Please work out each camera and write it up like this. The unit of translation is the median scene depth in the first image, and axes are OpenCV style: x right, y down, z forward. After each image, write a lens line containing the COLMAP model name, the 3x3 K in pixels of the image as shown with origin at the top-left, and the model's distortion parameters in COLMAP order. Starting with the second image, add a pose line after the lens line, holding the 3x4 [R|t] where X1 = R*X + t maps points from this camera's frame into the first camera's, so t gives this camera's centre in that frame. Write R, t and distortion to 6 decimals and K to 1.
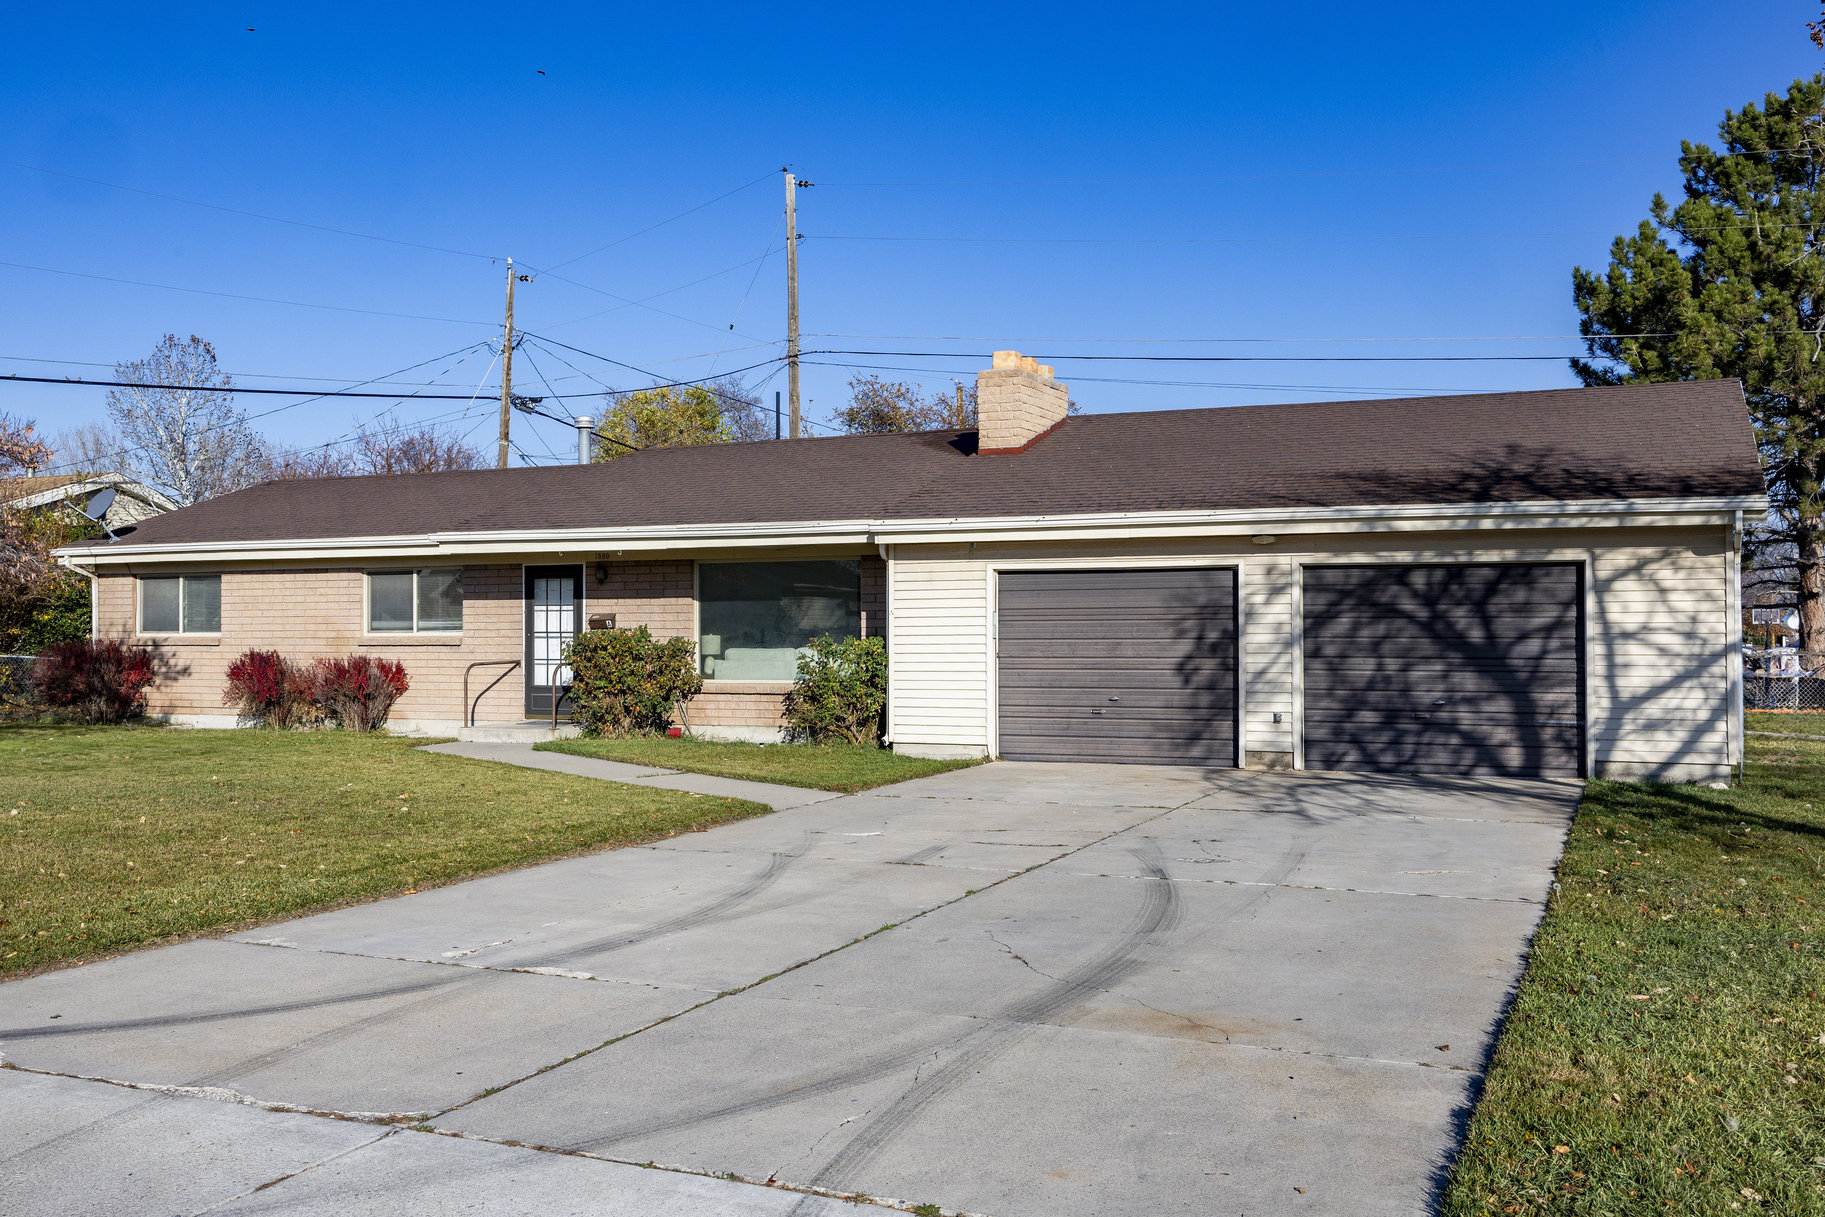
lens RADIAL K [[1654.1, 0, 910.0], [0, 1654.1, 607.2], [0, 0, 1]] dist [-0.001984, 0.008306]
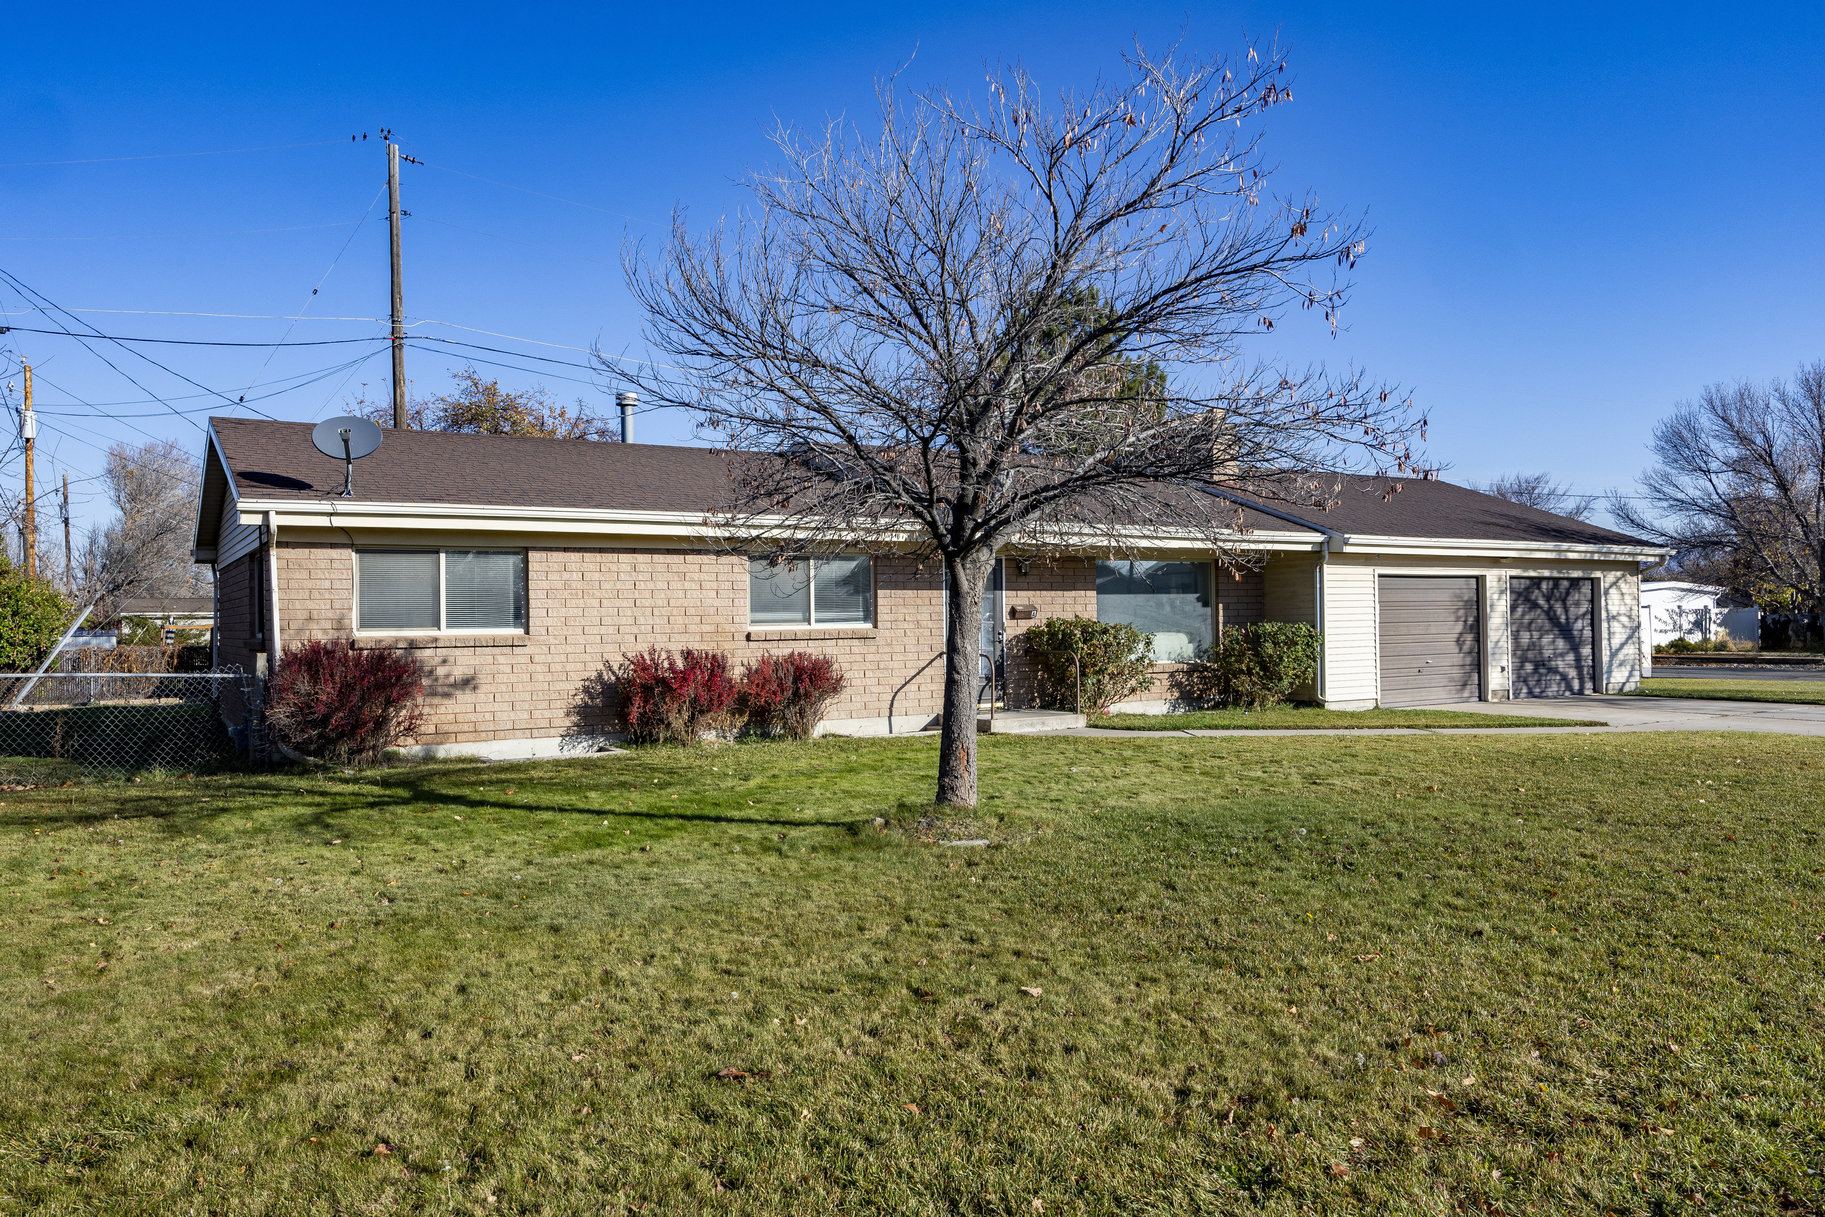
lens RADIAL K [[1304.4, 0, 910.2], [0, 1304.4, 611.9], [0, 0, 1]] dist [0.001659, -0.000048]
pose [[0.559146, 0.002058, 0.829067, -1.145647], [-0.000691, 0.999998, -0.002016, 0.012678], [-0.829069, 0.000555, 0.559146, 0.747546]]
